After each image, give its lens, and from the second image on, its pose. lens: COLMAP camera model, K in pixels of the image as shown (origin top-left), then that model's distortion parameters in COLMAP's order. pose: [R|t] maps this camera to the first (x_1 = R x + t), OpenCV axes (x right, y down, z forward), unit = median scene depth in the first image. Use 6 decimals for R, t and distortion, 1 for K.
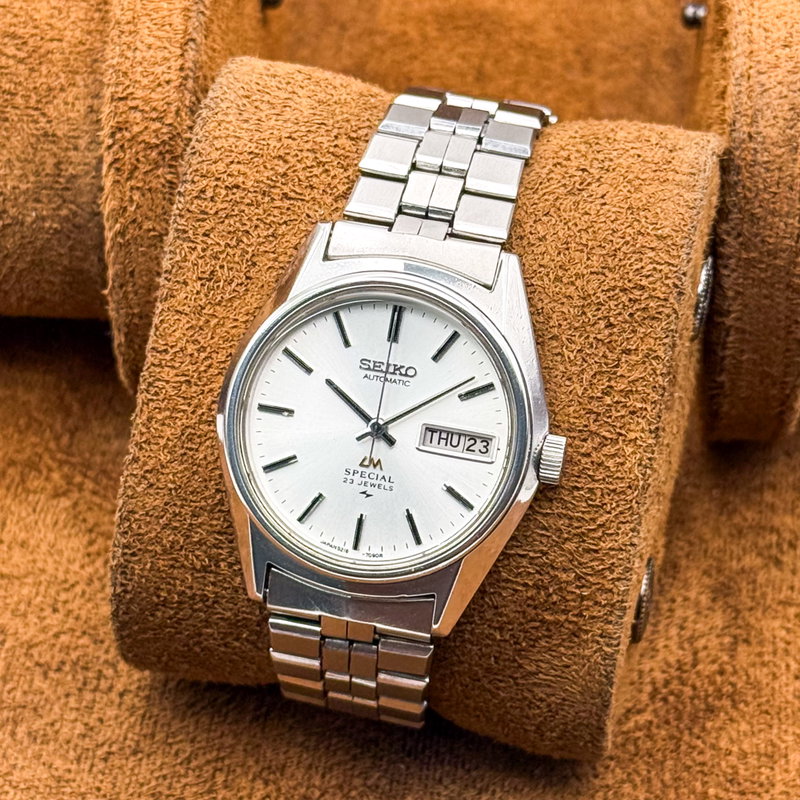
lens RADIAL K [[2682.6, 0, 400.0], [0, 2682.6, 400.0], [0, 0, 1]] dist [0.011438, -1.244214]
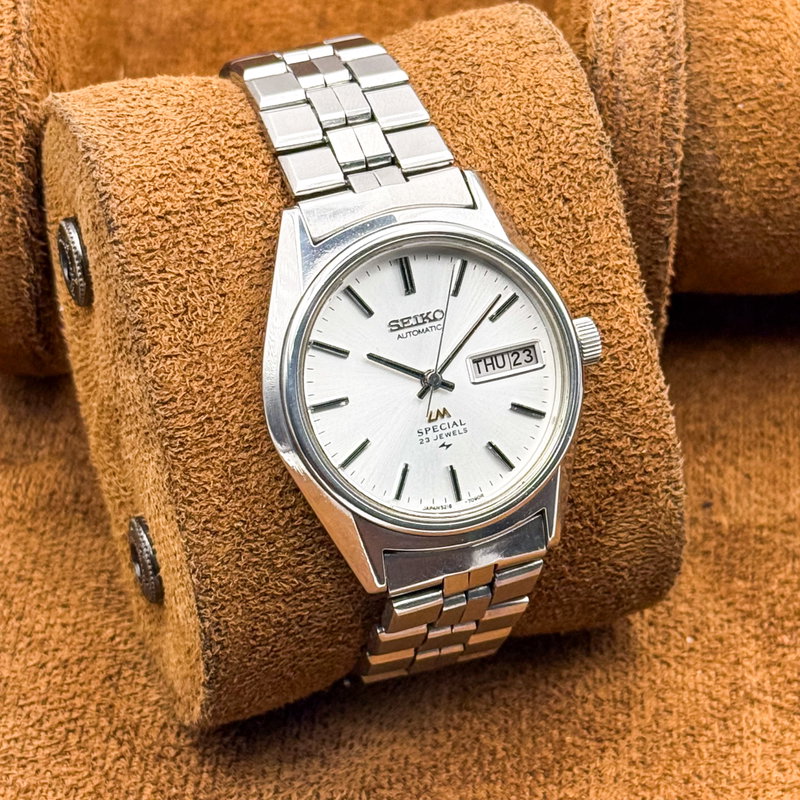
lens RADIAL K [[2682.6, 0, 400.0], [0, 2682.6, 400.0], [0, 0, 1]] dist [0.011438, -1.244214]
pose [[0.833931, -0.392421, 0.388027, -0.397354], [0.378407, 0.918399, 0.115544, -0.099483], [-0.401706, 0.050476, 0.914376, 0.095744]]
